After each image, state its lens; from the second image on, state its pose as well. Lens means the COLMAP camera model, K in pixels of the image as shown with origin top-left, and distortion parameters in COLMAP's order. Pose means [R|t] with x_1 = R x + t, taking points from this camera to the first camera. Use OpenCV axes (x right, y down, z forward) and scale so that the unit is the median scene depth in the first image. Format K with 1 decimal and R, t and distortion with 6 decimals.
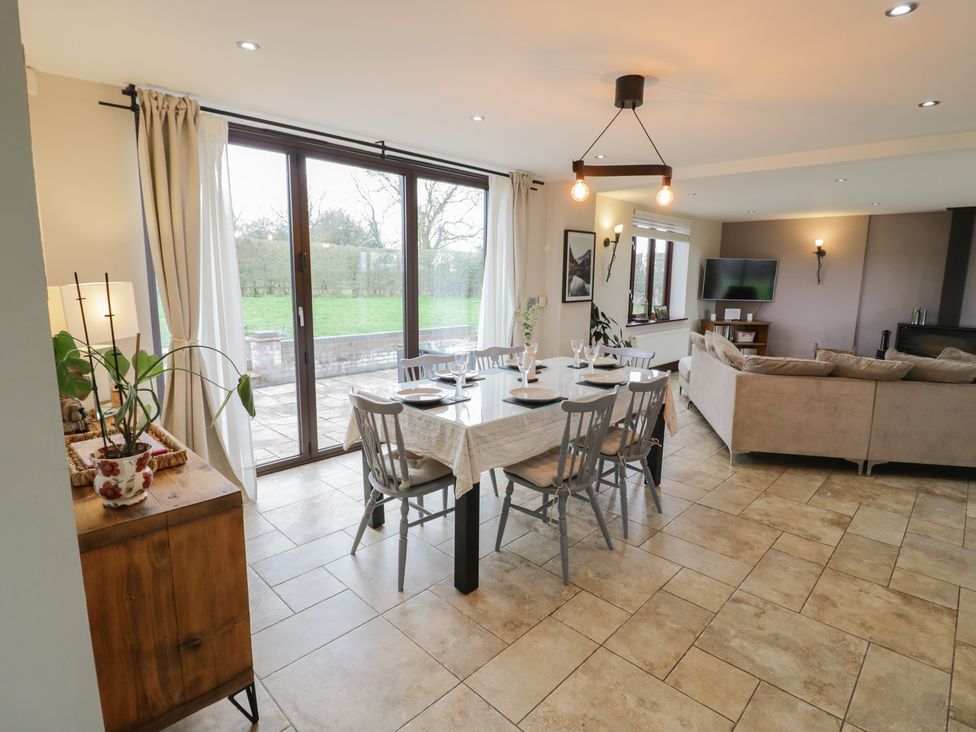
lens RADIAL K [[515.3, 0, 490.0], [0, 515.3, 362.4], [0, 0, 1]] dist [0.000922, -0.008490]
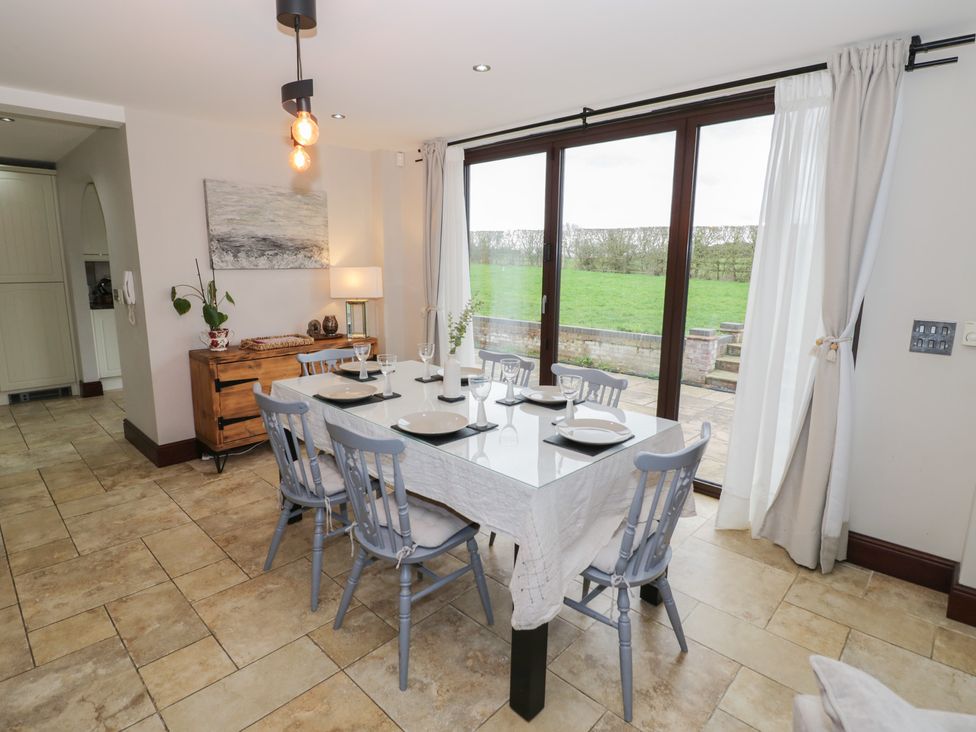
lens RADIAL K [[515.3, 0, 473.5], [0, 515.3, 366.0], [0, 0, 1]] dist [0.000922, -0.008490]
pose [[-0.006617, 0.187671, -0.982210, 0.984032], [-0.184575, 0.965125, 0.185650, -0.197364], [0.982796, 0.182520, 0.028253, 1.211197]]
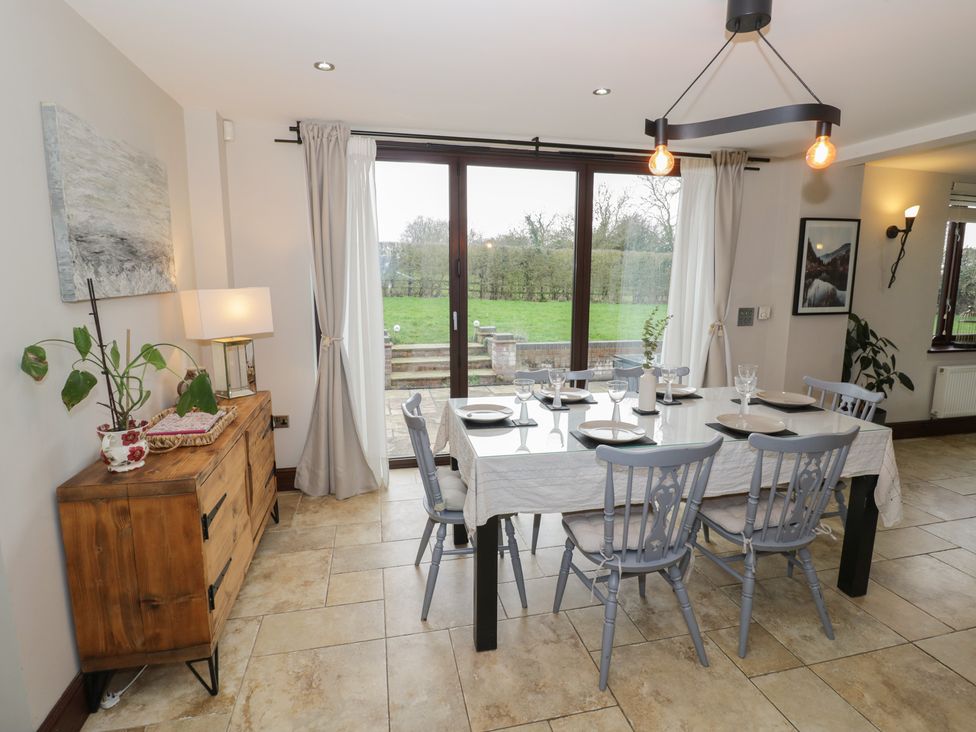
lens RADIAL K [[515.3, 0, 485.9], [0, 515.3, 362.5], [0, 0, 1]] dist [0.000922, -0.008490]
pose [[0.835272, 0.079451, -0.544066, 0.356151], [-0.085758, 0.996220, 0.013820, -0.036544], [0.543108, 0.035114, 0.838929, 0.247968]]
